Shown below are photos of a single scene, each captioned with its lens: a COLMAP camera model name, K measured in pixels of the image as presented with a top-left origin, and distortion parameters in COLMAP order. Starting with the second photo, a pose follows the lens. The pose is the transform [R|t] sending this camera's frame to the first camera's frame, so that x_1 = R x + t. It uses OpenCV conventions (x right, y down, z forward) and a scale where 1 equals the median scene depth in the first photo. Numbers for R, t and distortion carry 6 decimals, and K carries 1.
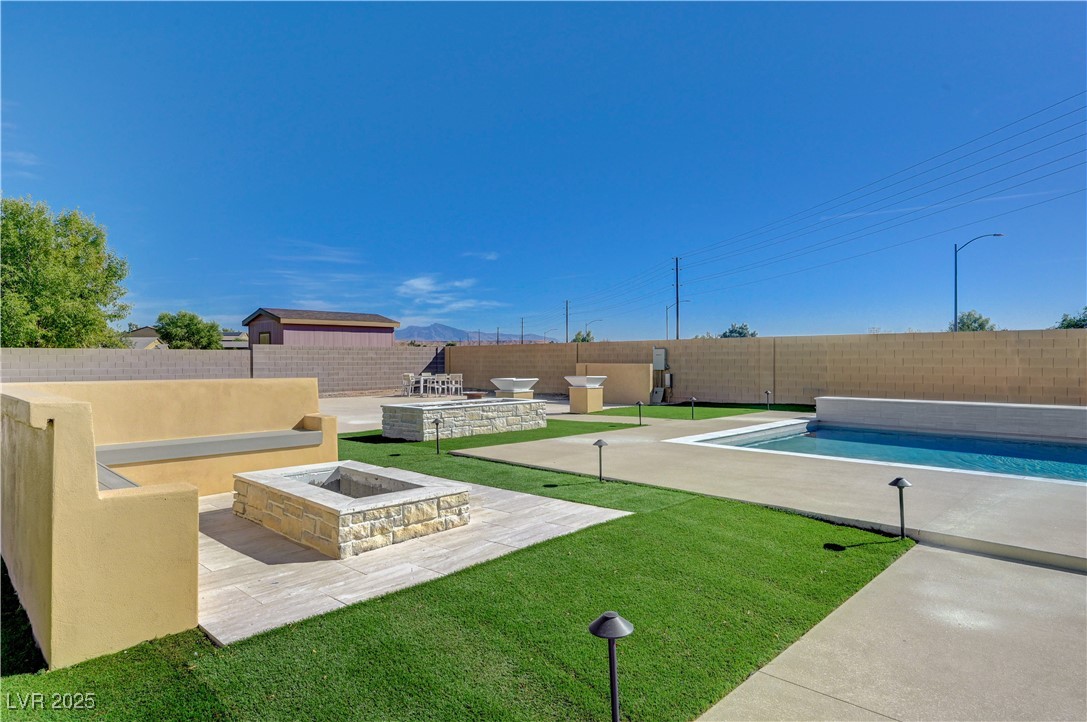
lens RADIAL K [[643.6, 0, 543.3], [0, 643.6, 360.9], [0, 0, 1]] dist [-0.001718, -0.000176]
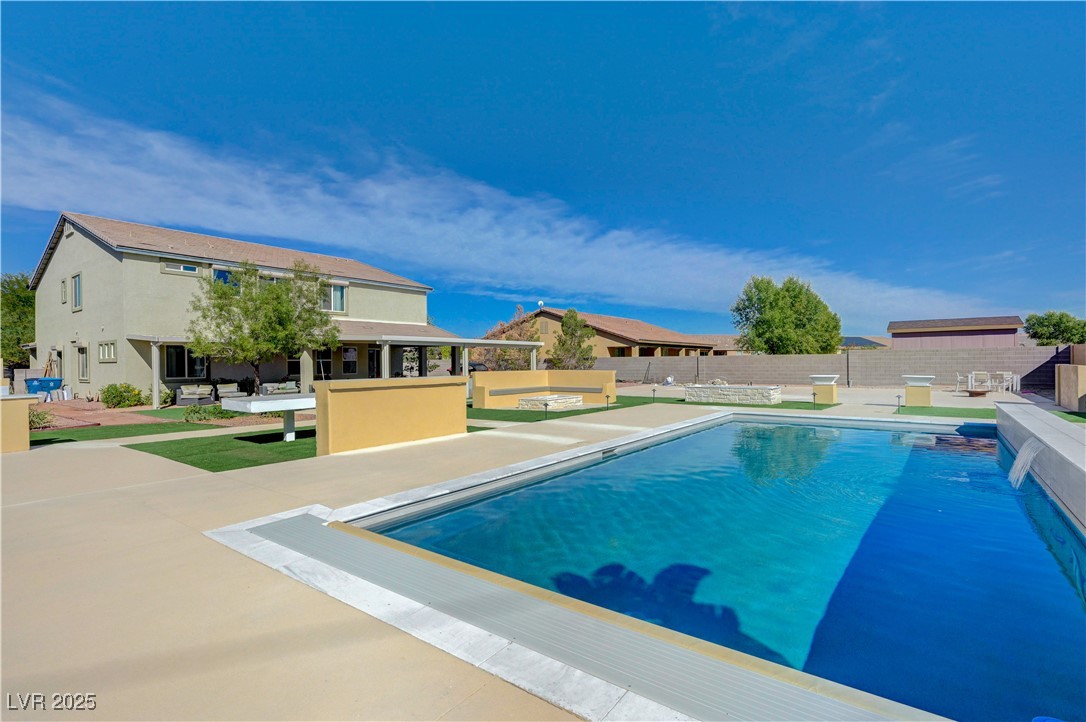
lens RADIAL K [[525.6, 0, 542.3], [0, 525.6, 362.4], [0, 0, 1]] dist [-0.000204, -0.000006]
pose [[0.120764, 0.002255, -0.992679, 0.551066], [0.009847, 0.999945, 0.003469, -0.006802], [0.992632, -0.010194, 0.120736, 0.104760]]
